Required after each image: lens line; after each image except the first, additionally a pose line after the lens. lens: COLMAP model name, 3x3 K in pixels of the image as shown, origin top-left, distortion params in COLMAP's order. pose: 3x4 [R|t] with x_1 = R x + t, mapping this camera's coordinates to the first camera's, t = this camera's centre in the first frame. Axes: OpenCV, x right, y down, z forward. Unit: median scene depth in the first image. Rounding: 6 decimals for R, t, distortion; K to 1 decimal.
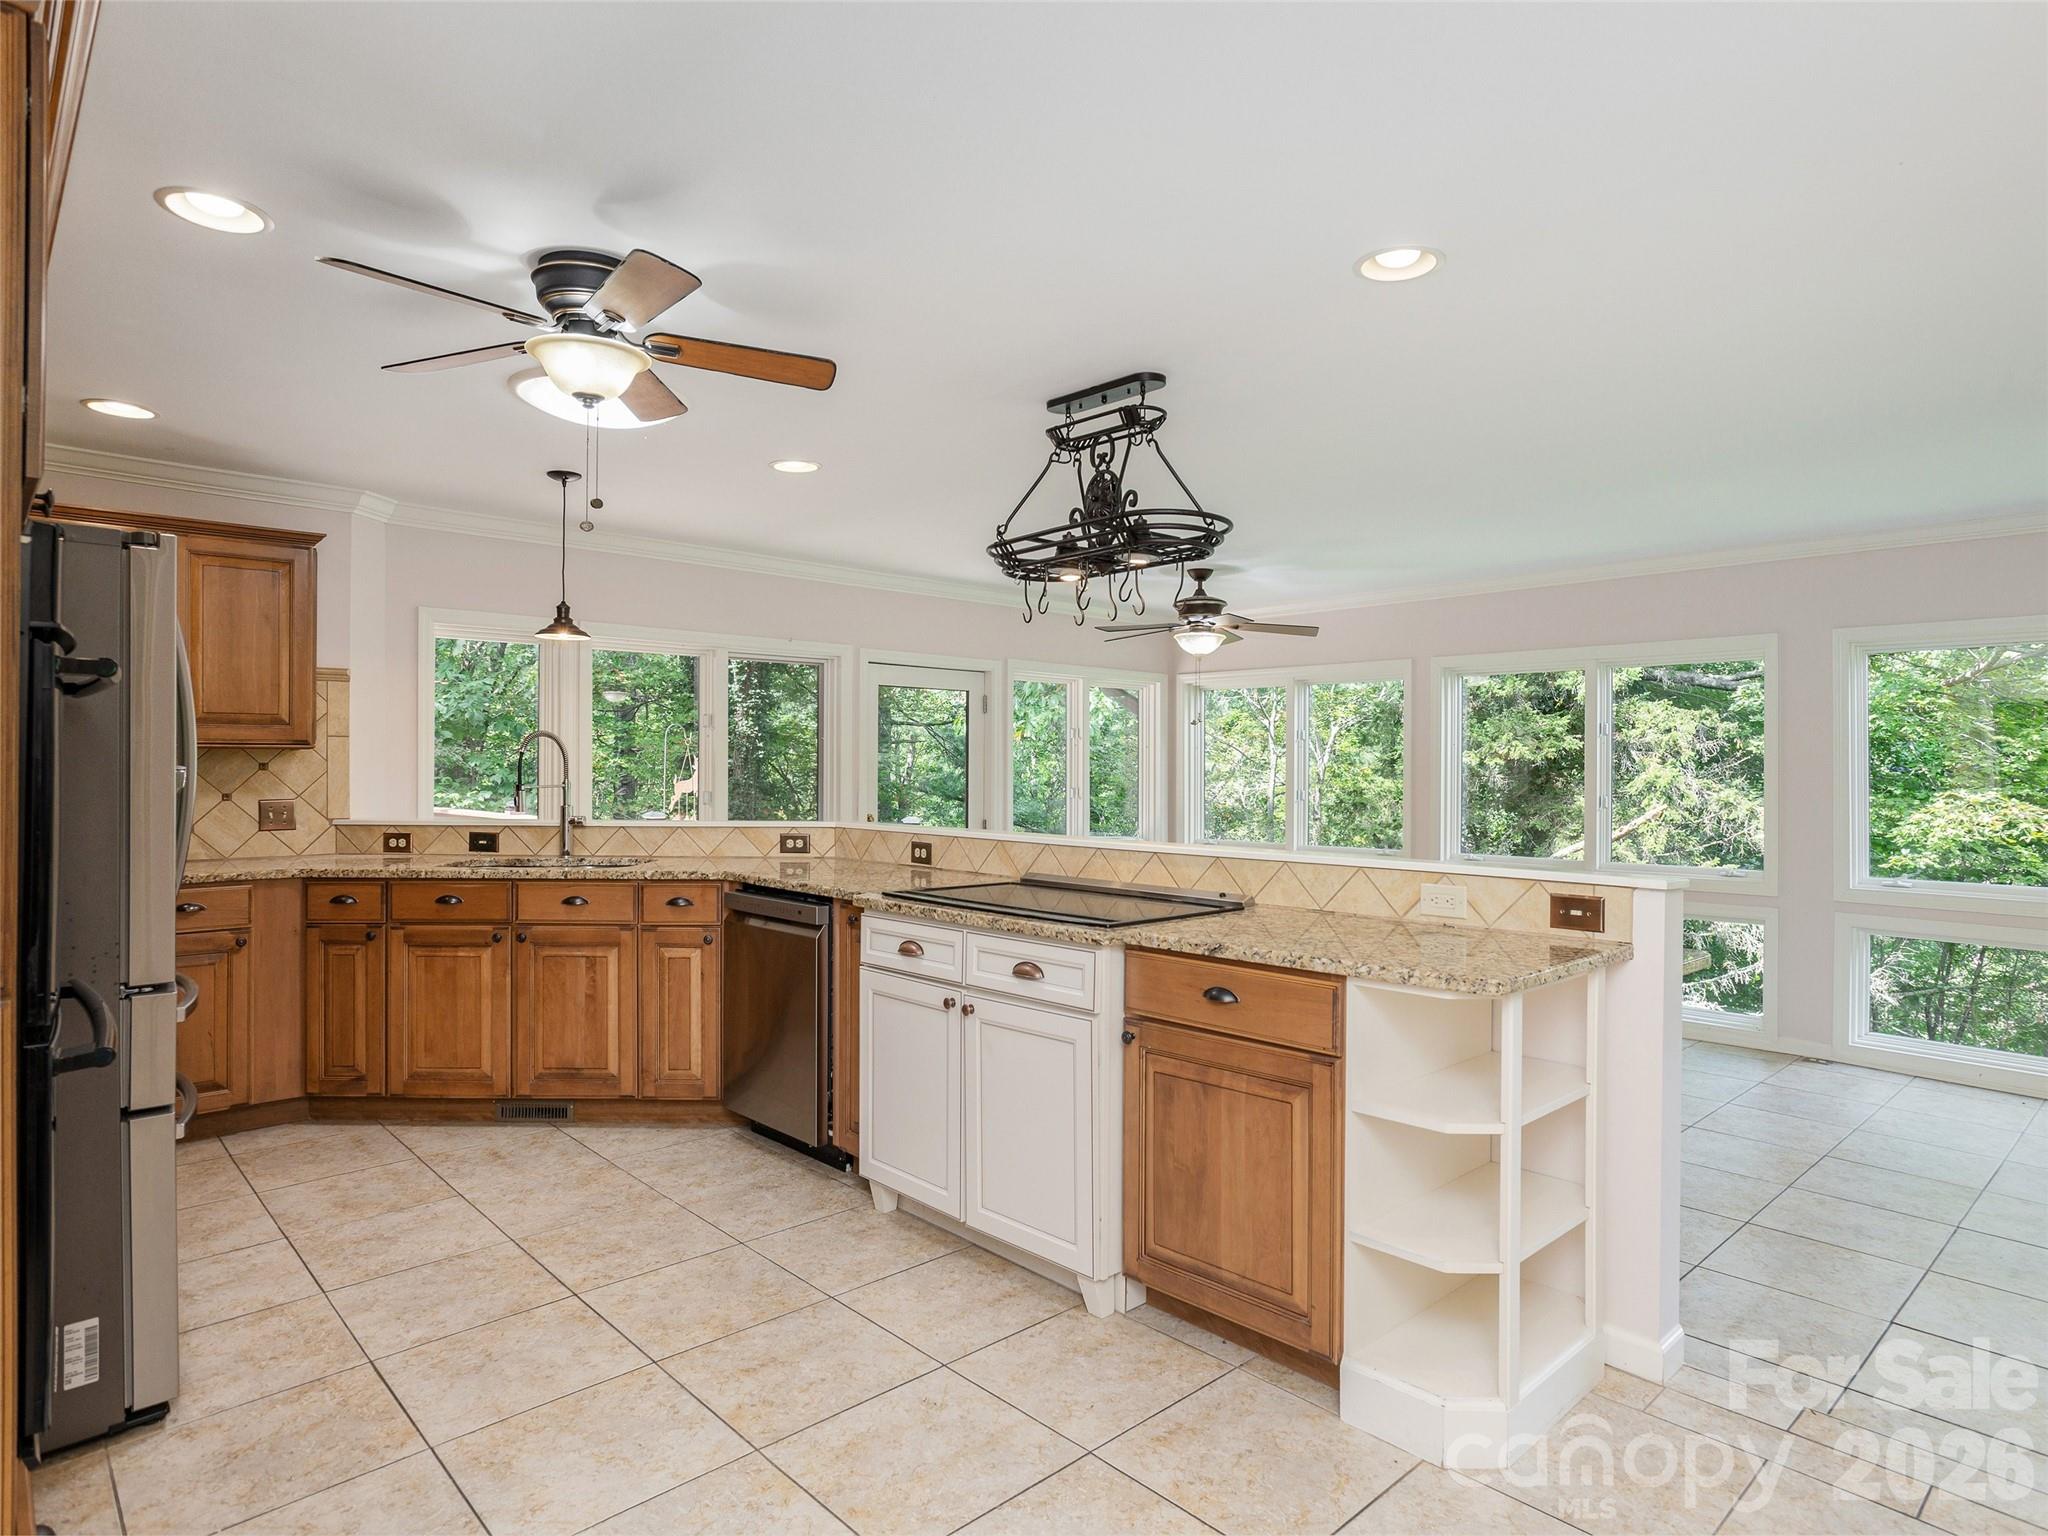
lens RADIAL K [[1078.8, 0, 1052.3], [0, 1078.8, 760.5], [0, 0, 1]] dist [-0.050436, 0.036523]
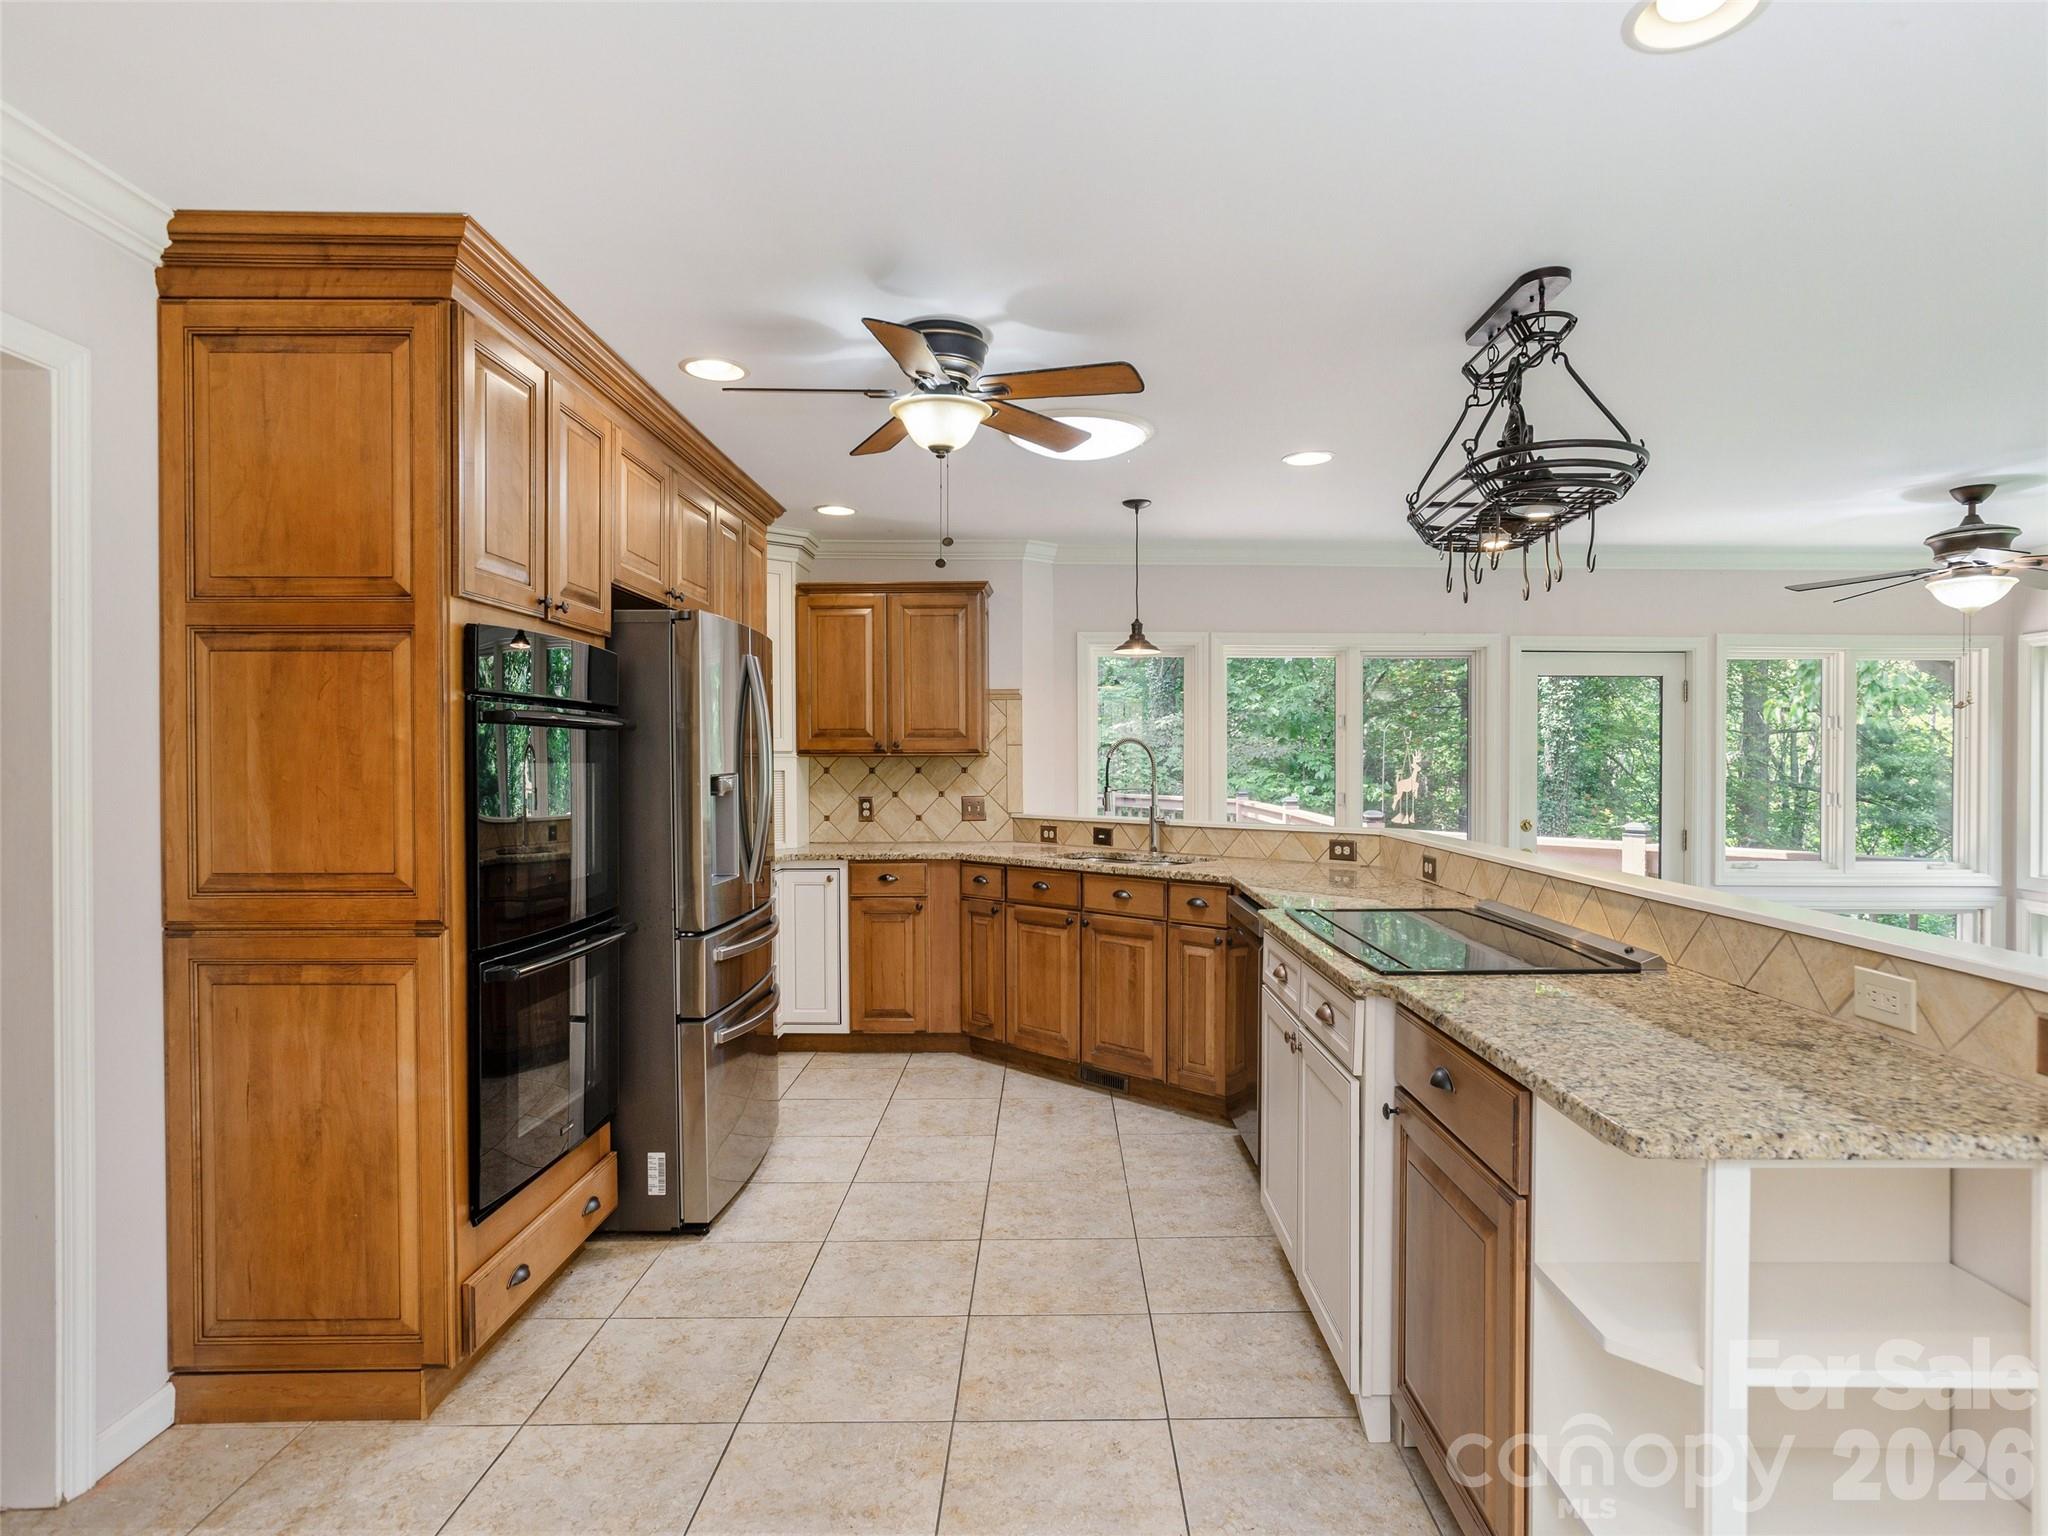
lens RADIAL K [[1081.1, 0, 1058.4], [0, 1081.1, 776.6], [0, 0, 1]] dist [-0.055180, 0.038700]
pose [[0.749637, 0.003476, -0.661840, 0.233281], [0.008953, 0.999841, 0.015392, -0.006417], [0.661789, -0.017464, 0.749487, 0.128070]]
